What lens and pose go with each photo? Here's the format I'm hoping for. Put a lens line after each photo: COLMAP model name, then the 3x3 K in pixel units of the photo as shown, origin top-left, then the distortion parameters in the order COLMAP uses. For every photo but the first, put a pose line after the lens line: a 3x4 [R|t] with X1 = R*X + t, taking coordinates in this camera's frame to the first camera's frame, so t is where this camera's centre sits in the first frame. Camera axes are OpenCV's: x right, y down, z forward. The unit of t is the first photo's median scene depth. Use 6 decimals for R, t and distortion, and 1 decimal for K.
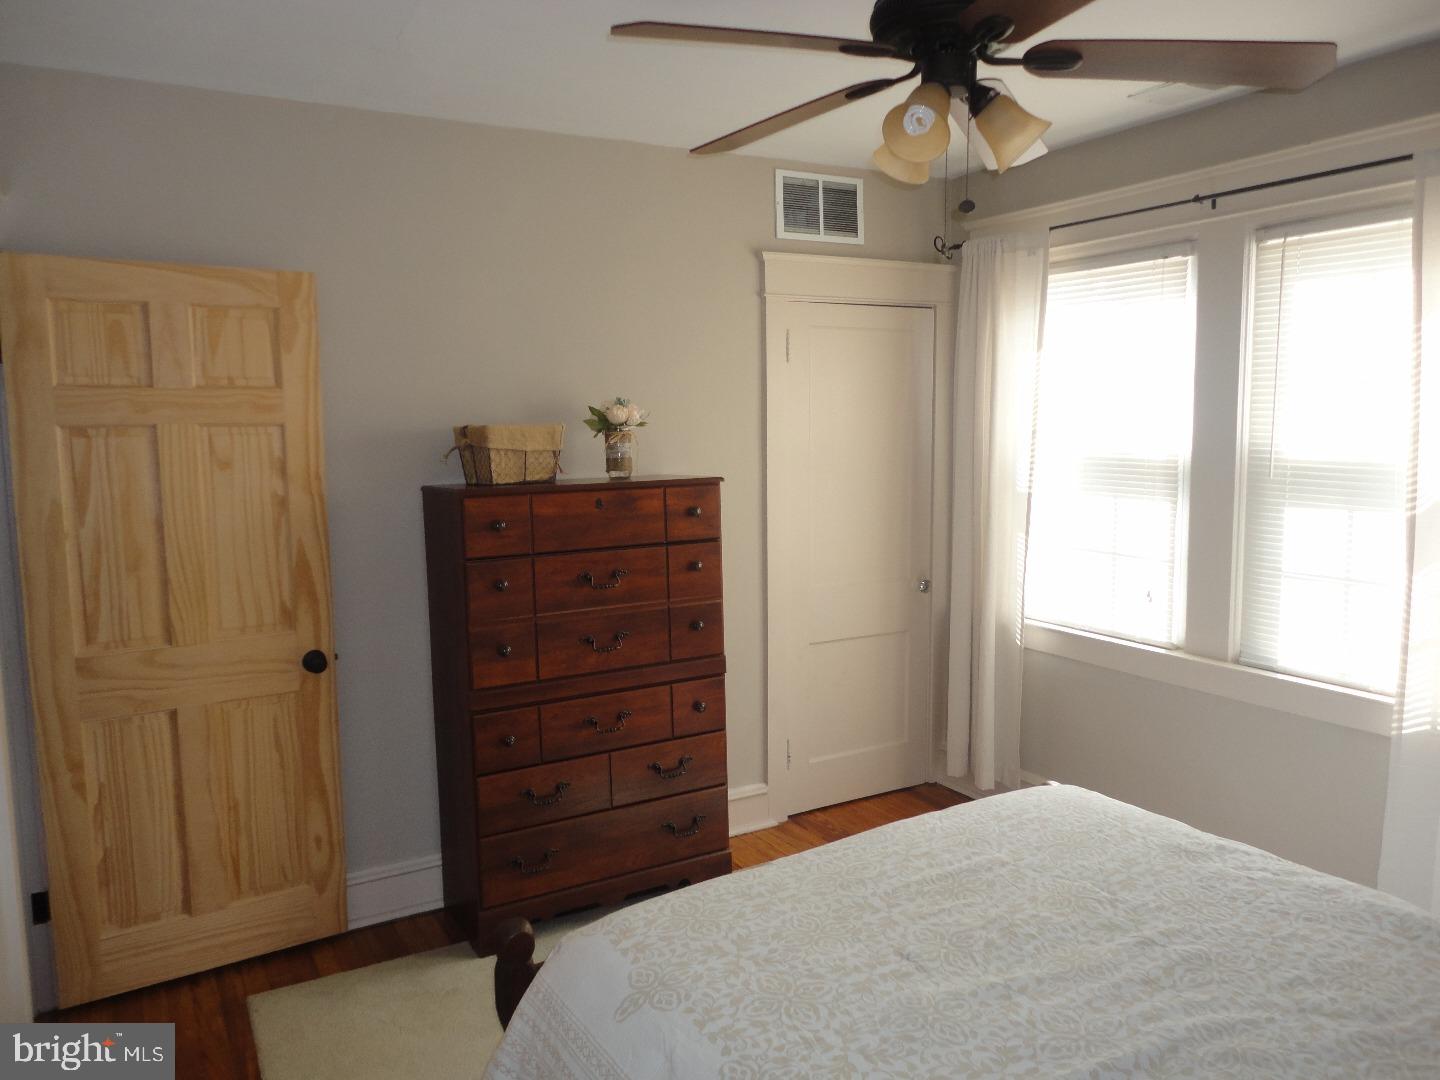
lens RADIAL K [[1052.5, 0, 718.7], [0, 1052.5, 542.9], [0, 0, 1]] dist [-0.008248, 0.010815]
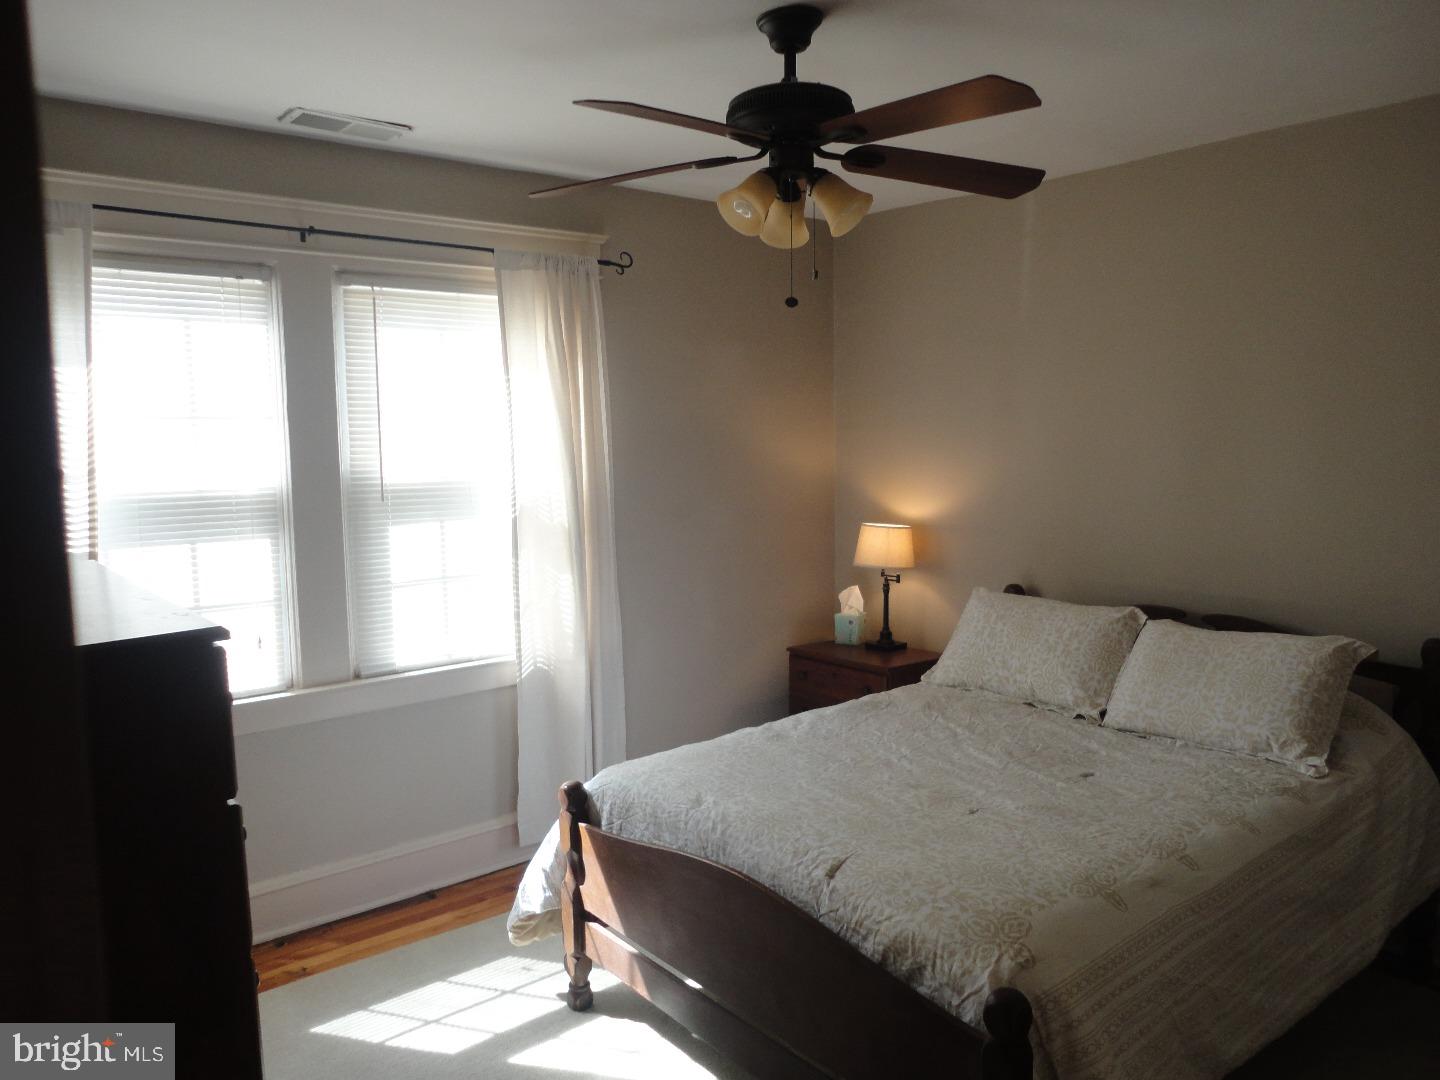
lens RADIAL K [[1052.5, 0, 720.3], [0, 1052.5, 537.8], [0, 0, 1]] dist [-0.008248, 0.010815]
pose [[-0.160175, -0.085201, 0.983405, -0.642977], [0.133204, 0.985289, 0.107060, -0.097477], [-0.978060, 0.148142, -0.146470, 0.840400]]
